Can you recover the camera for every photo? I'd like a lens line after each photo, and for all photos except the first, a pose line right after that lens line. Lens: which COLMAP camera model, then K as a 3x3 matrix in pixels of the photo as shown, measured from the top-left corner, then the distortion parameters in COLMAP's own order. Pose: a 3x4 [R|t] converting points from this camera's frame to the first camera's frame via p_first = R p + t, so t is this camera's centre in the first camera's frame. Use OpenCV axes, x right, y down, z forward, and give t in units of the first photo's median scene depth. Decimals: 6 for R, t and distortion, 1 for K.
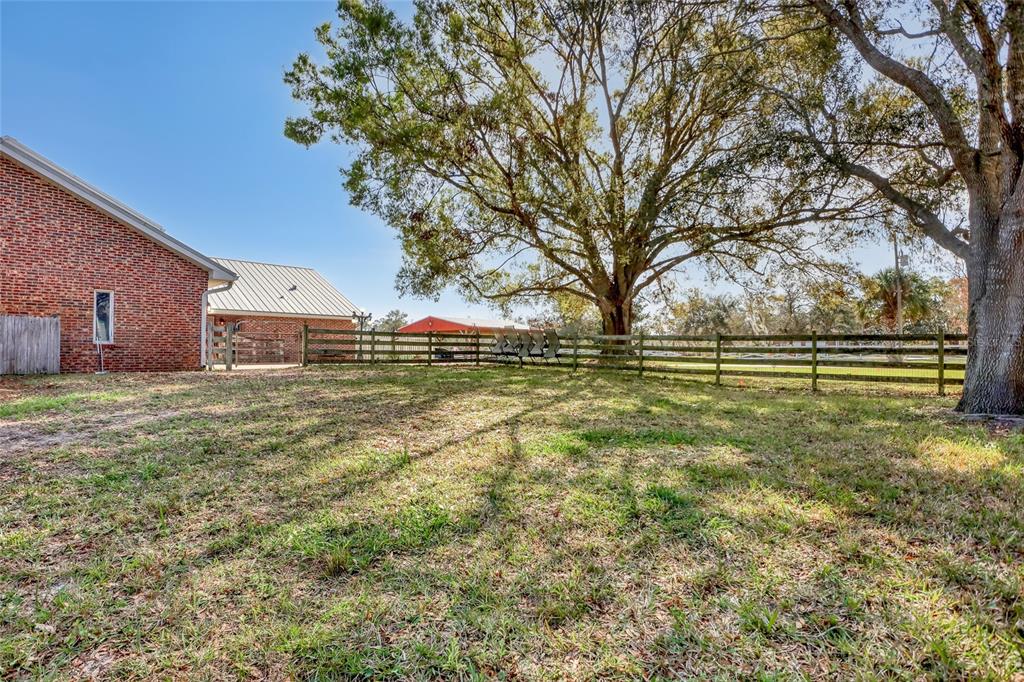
lens RADIAL K [[531.7, 0, 514.9], [0, 531.7, 347.3], [0, 0, 1]] dist [-0.017909, -0.000559]
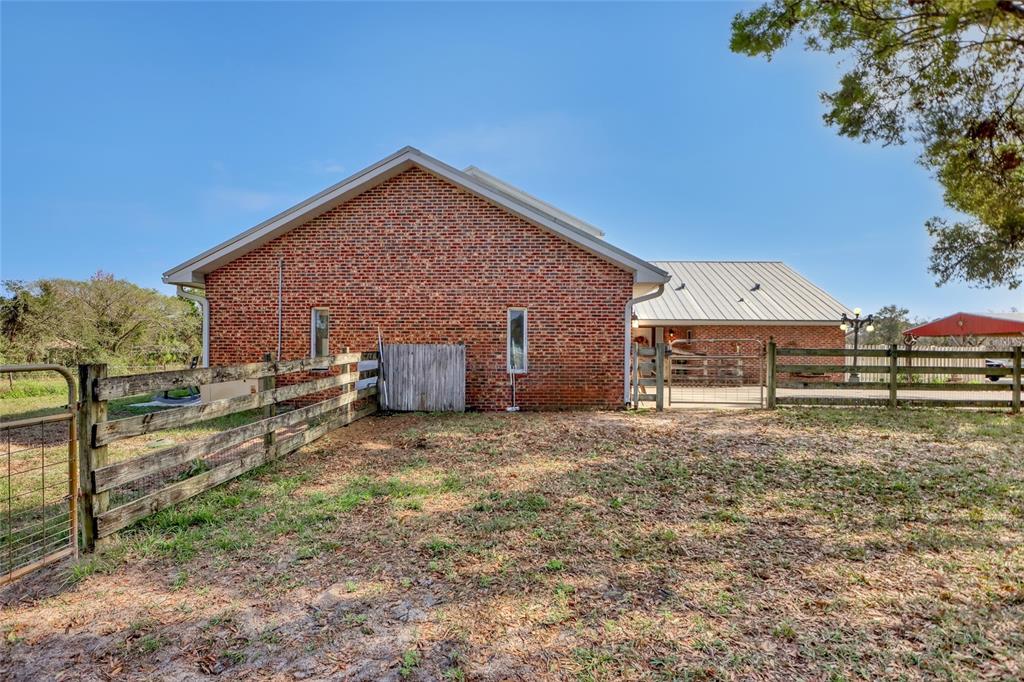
lens RADIAL K [[531.7, 0, 516.2], [0, 531.7, 343.4], [0, 0, 1]] dist [-0.017909, -0.000559]
pose [[0.675357, -0.014782, -0.737342, -0.149643], [0.006049, 0.999877, -0.014504, -0.036782], [0.737466, 0.005335, 0.675363, 0.390611]]
